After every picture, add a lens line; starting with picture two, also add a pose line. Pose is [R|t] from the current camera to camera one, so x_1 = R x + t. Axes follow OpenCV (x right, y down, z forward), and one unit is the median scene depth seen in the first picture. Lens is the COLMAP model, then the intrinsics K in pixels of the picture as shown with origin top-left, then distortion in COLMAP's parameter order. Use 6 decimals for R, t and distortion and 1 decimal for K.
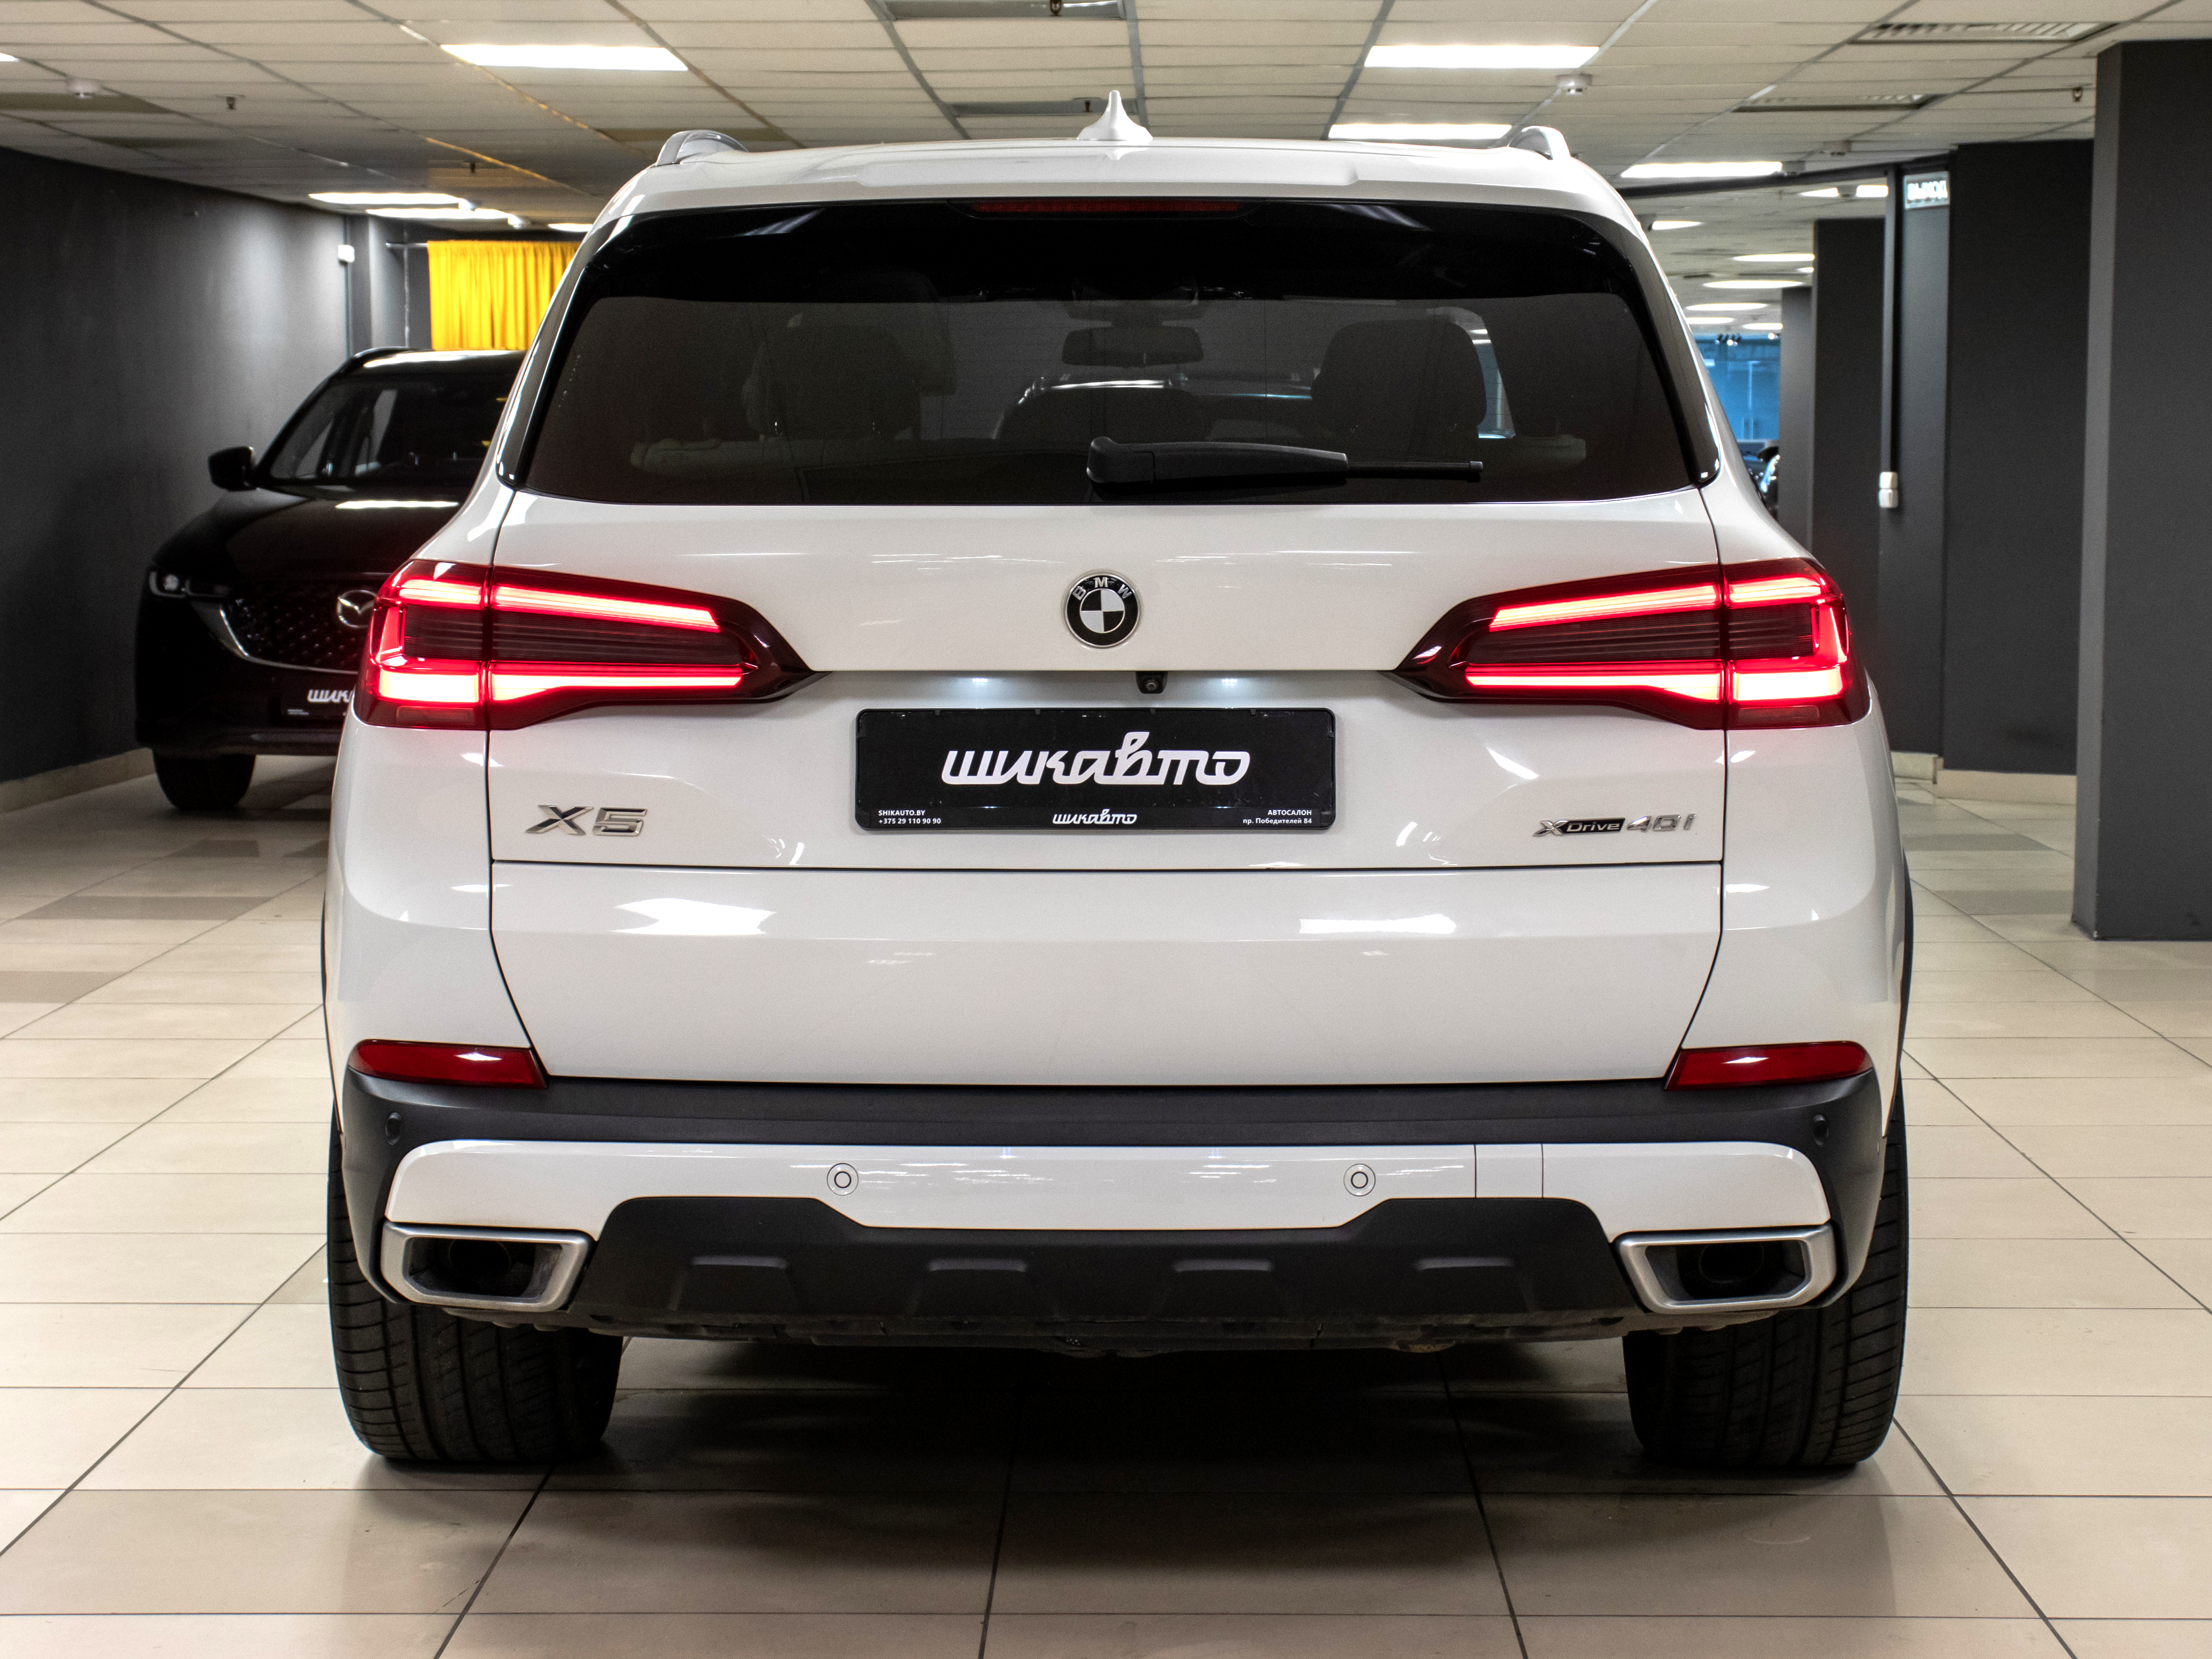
lens RADIAL K [[3659.6, 0, 1106.7], [0, 3659.6, 842.4], [0, 0, 1]] dist [0.061655, 0.000000]
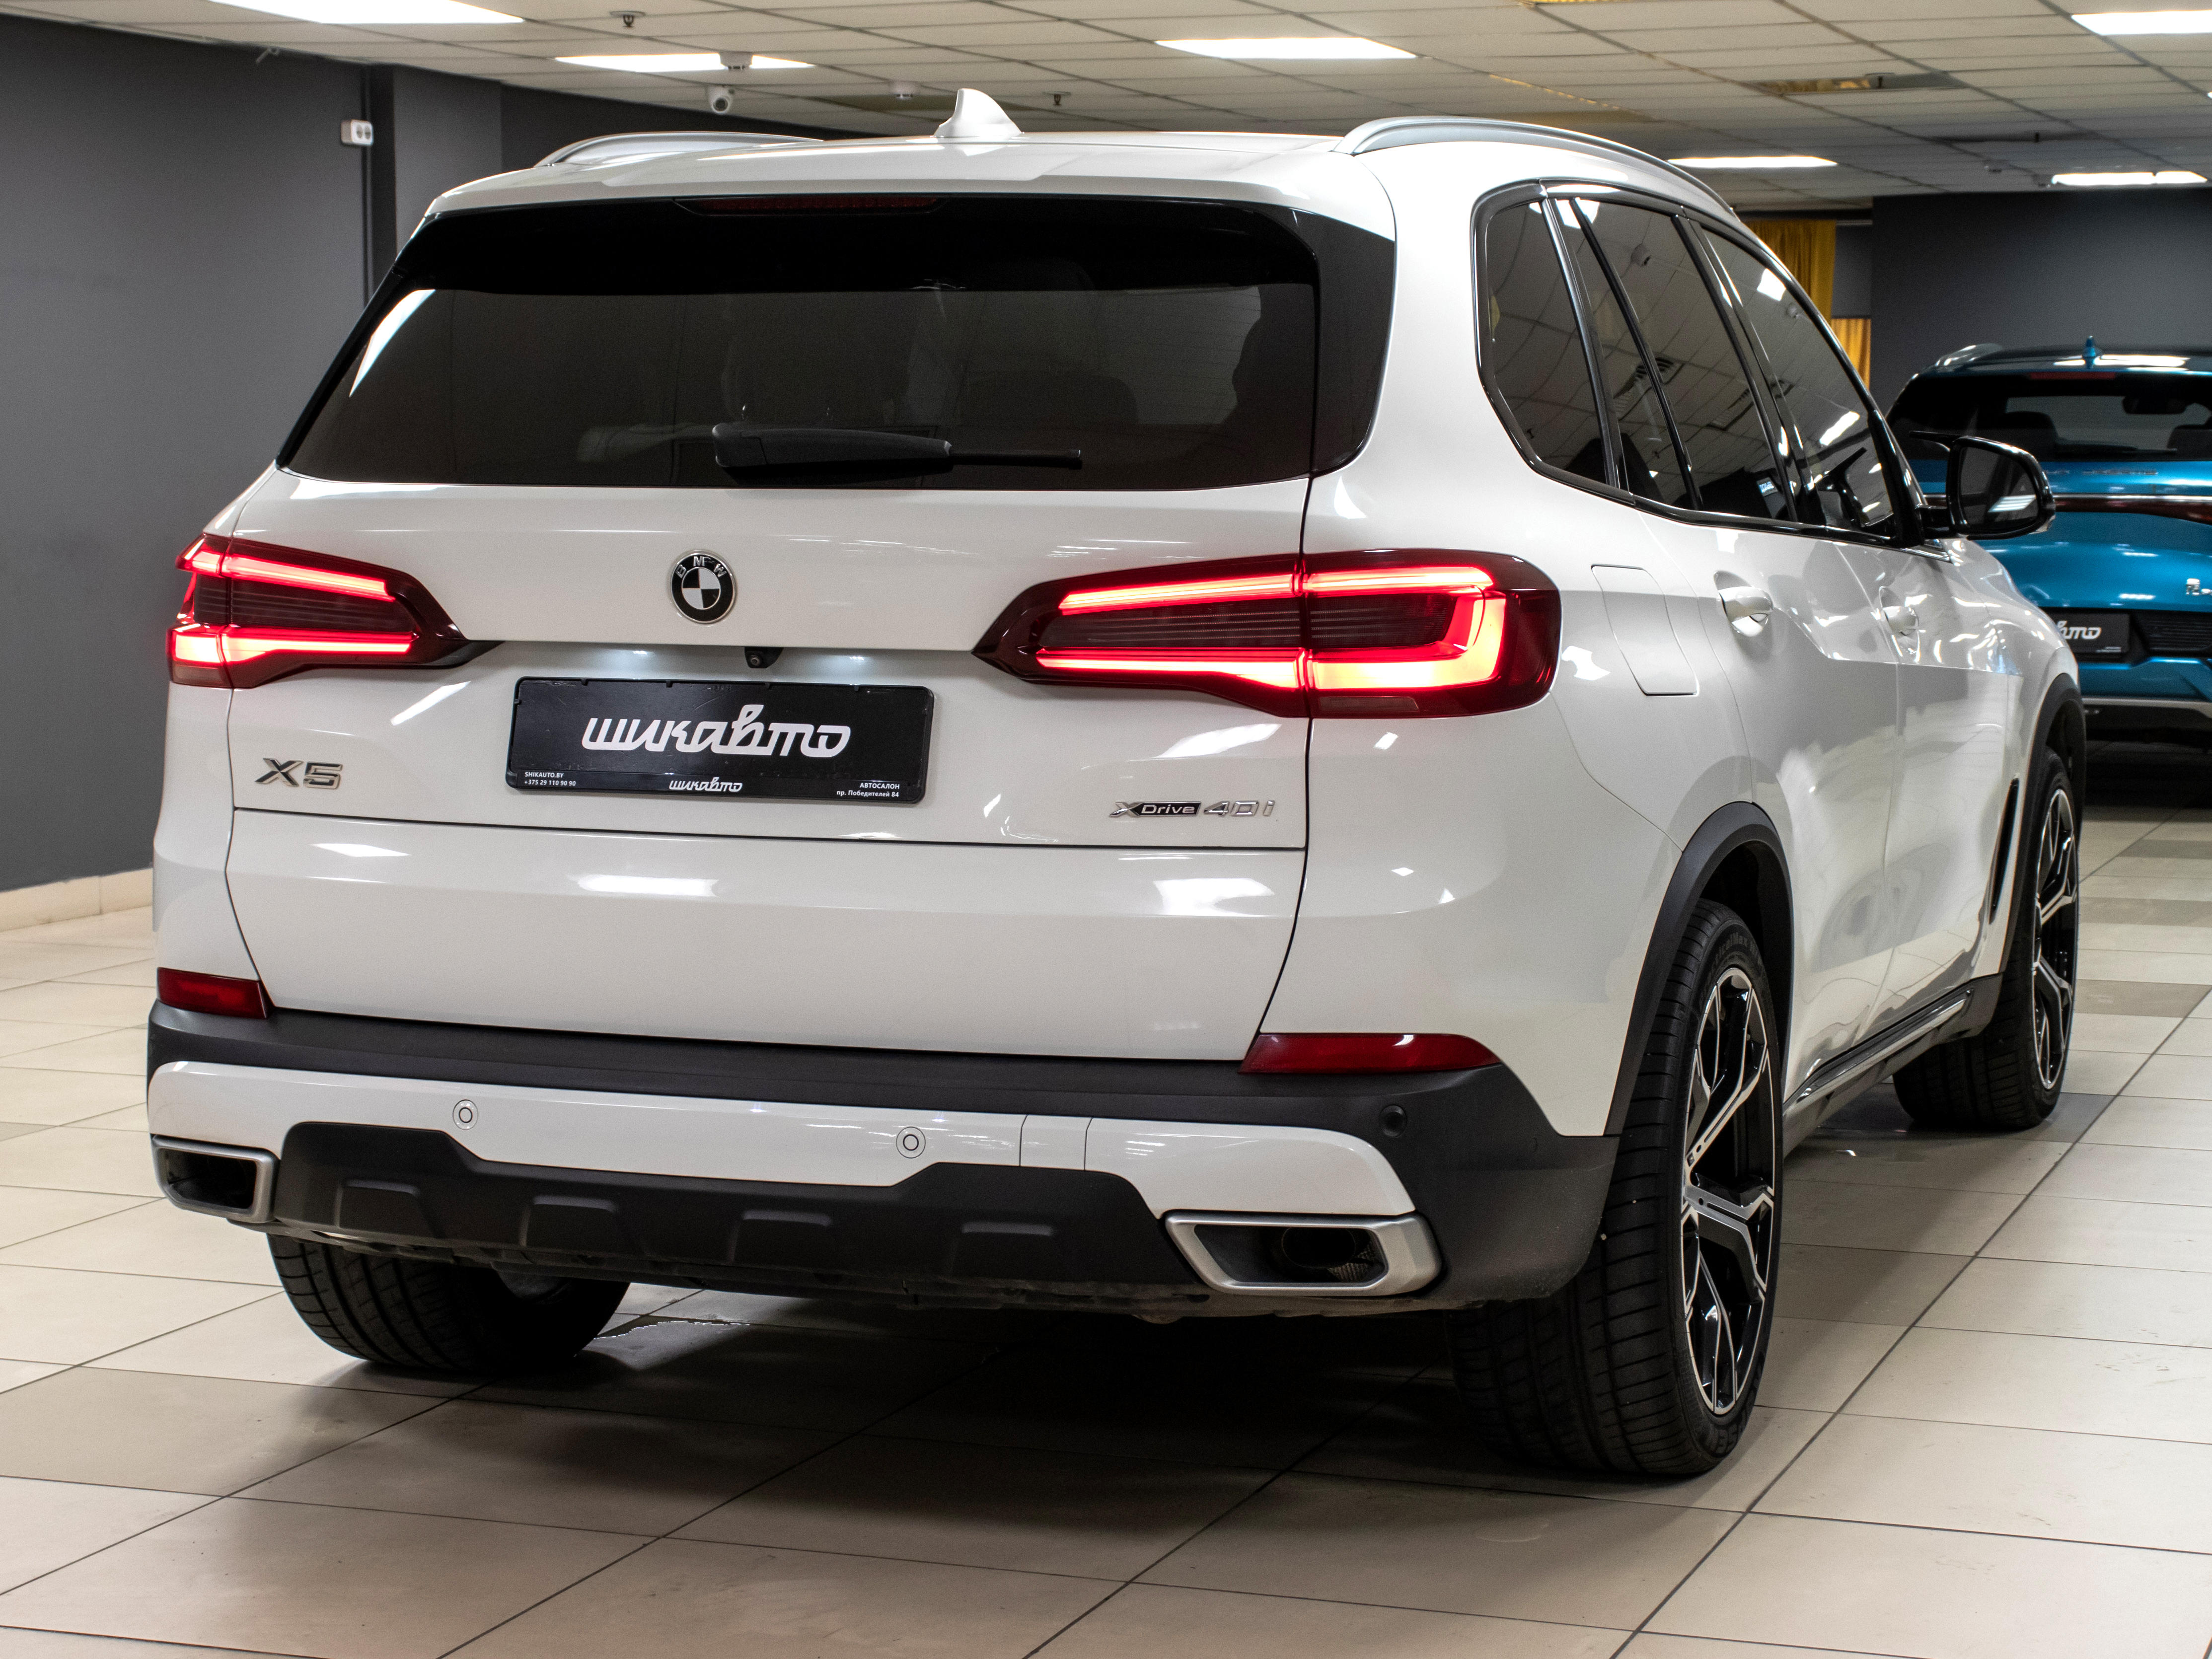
lens RADIAL K [[3659.5, 0, 1103.9], [0, 3659.5, 819.1], [0, 0, 1]] dist [0.061655, 0.000000]
pose [[0.961106, 0.033723, -0.274114, 0.392593], [-0.034079, 0.999413, 0.003465, -0.004482], [0.274070, 0.006011, 0.961691, 0.018608]]
